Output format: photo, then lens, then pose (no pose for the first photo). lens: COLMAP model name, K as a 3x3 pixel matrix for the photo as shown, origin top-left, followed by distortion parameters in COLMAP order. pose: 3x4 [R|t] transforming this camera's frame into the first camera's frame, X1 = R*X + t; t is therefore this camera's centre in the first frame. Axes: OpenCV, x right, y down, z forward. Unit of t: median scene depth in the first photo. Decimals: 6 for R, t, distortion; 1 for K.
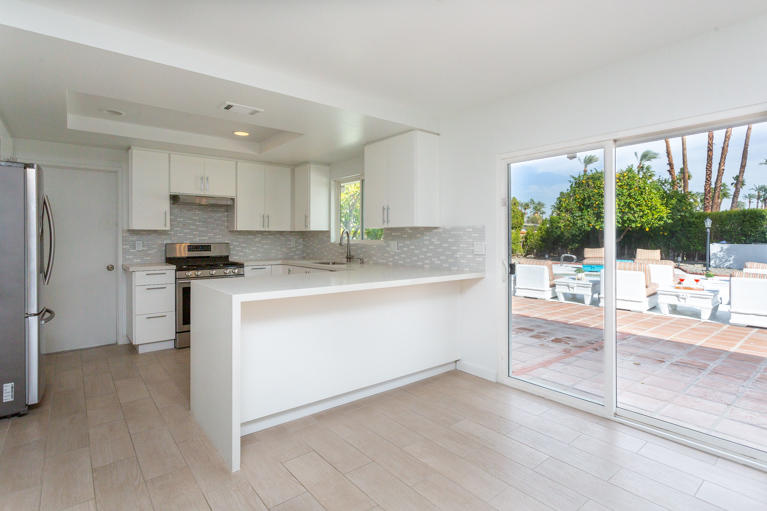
lens RADIAL K [[384.7, 0, 387.6], [0, 384.7, 233.7], [0, 0, 1]] dist [-0.003087, -0.000088]
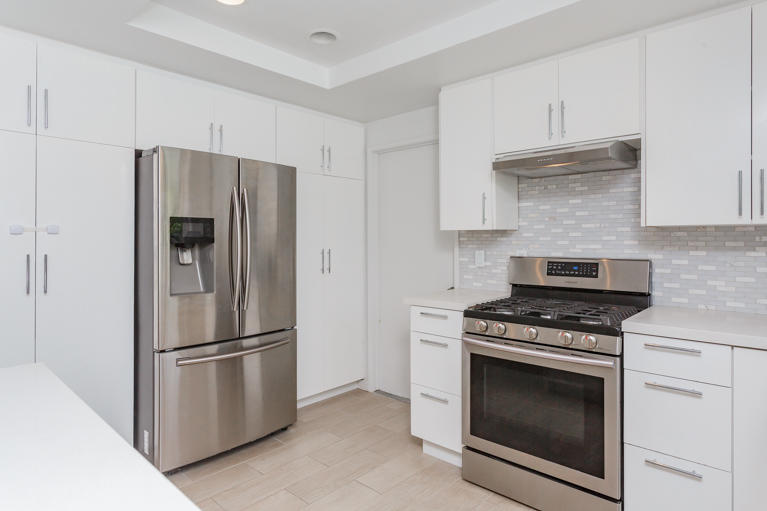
lens RADIAL K [[437.7, 0, 367.2], [0, 437.7, 240.7], [0, 0, 1]] dist [-0.009975, -0.000868]
pose [[0.137901, 0.007180, -0.990420, -0.025689], [0.010787, 0.999904, 0.008751, -0.002337], [0.990387, -0.011890, 0.137811, 0.740018]]
